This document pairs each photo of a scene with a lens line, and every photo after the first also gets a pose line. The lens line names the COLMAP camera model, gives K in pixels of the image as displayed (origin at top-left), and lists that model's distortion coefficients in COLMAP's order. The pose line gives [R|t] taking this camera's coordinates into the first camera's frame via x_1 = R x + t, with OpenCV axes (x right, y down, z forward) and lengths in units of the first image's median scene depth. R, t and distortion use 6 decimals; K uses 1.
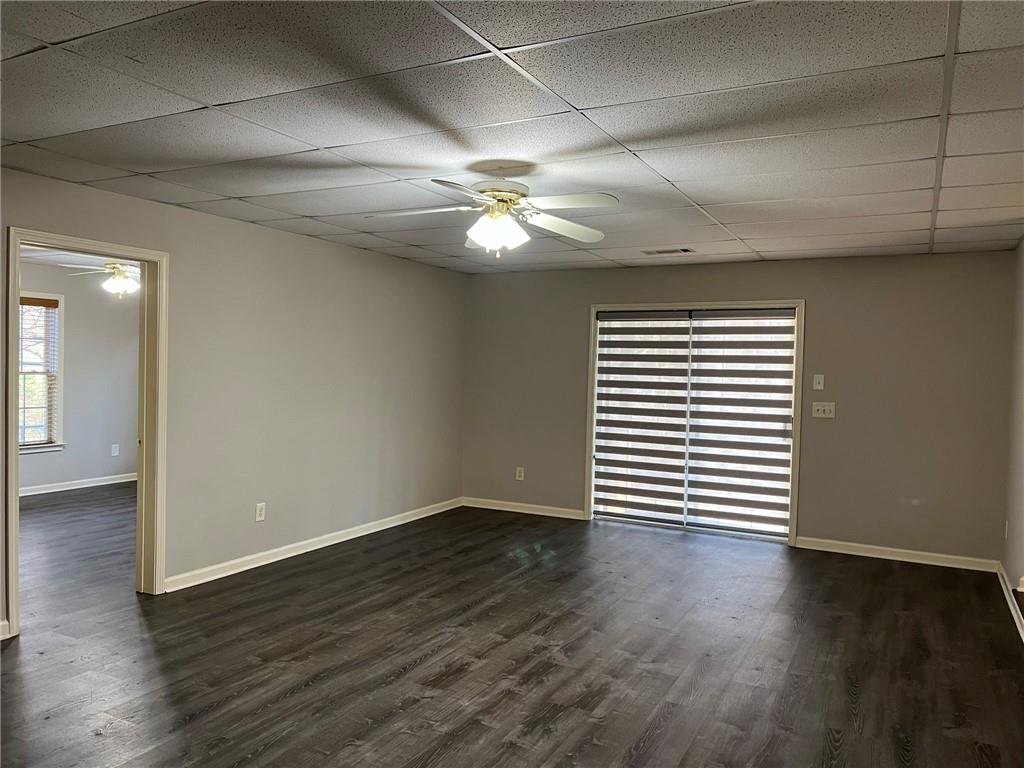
lens RADIAL K [[772.5, 0, 510.6], [0, 772.5, 386.8], [0, 0, 1]] dist [0.083500, -0.096464]
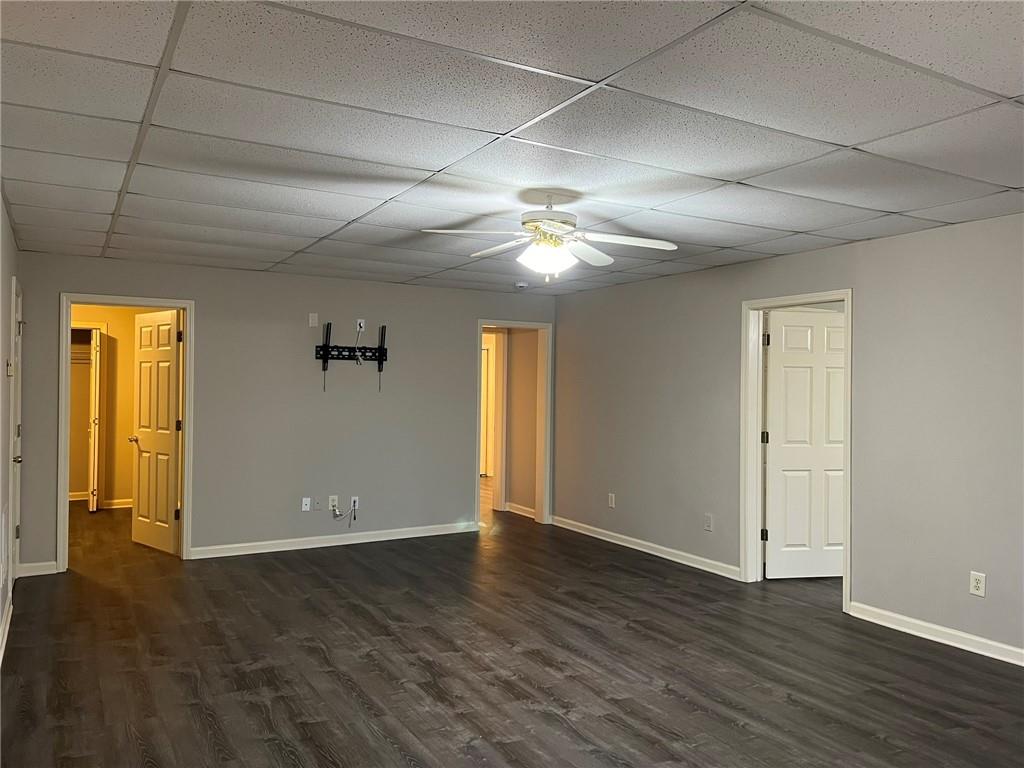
lens RADIAL K [[772.5, 0, 512.8], [0, 772.5, 384.1], [0, 0, 1]] dist [0.083500, -0.096464]
pose [[-0.531948, -0.031101, -0.846206, 0.801794], [-0.046981, 0.998870, -0.007178, -0.015205], [0.845473, 0.035937, -0.532808, 1.364700]]
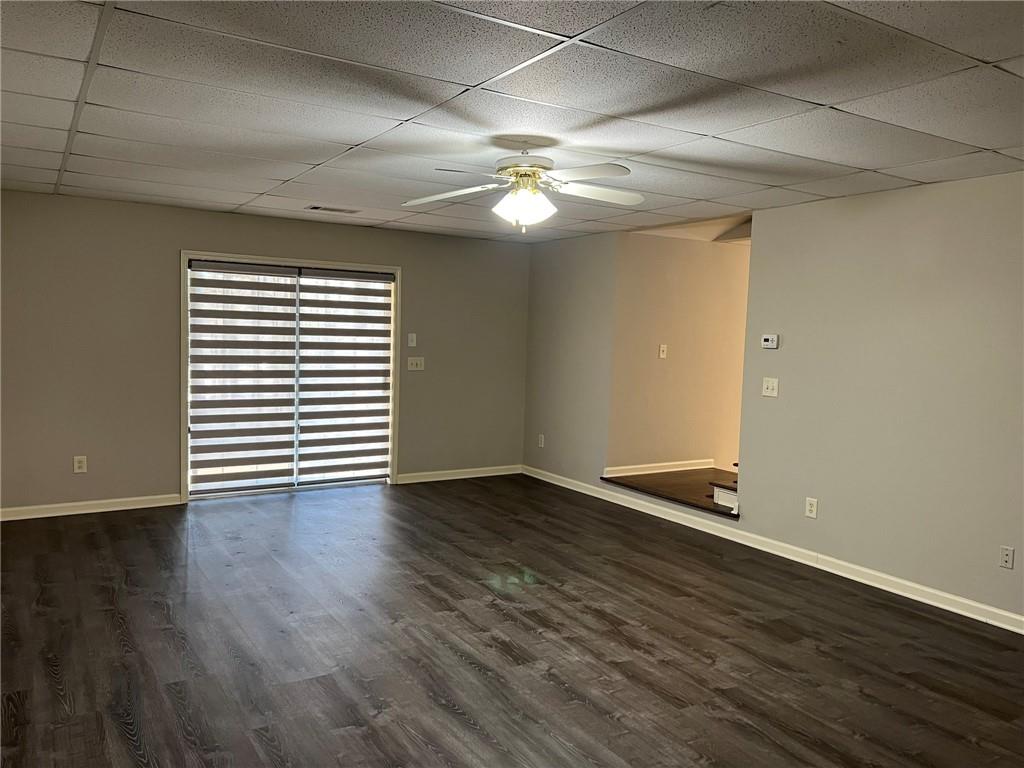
lens RADIAL K [[772.5, 0, 519.6], [0, 772.5, 383.9], [0, 0, 1]] dist [0.083500, -0.096464]
pose [[0.496286, -0.068358, 0.865464, -0.808758], [0.004904, 0.997100, 0.075944, -0.042308], [-0.868145, -0.033446, 0.495182, 0.445990]]
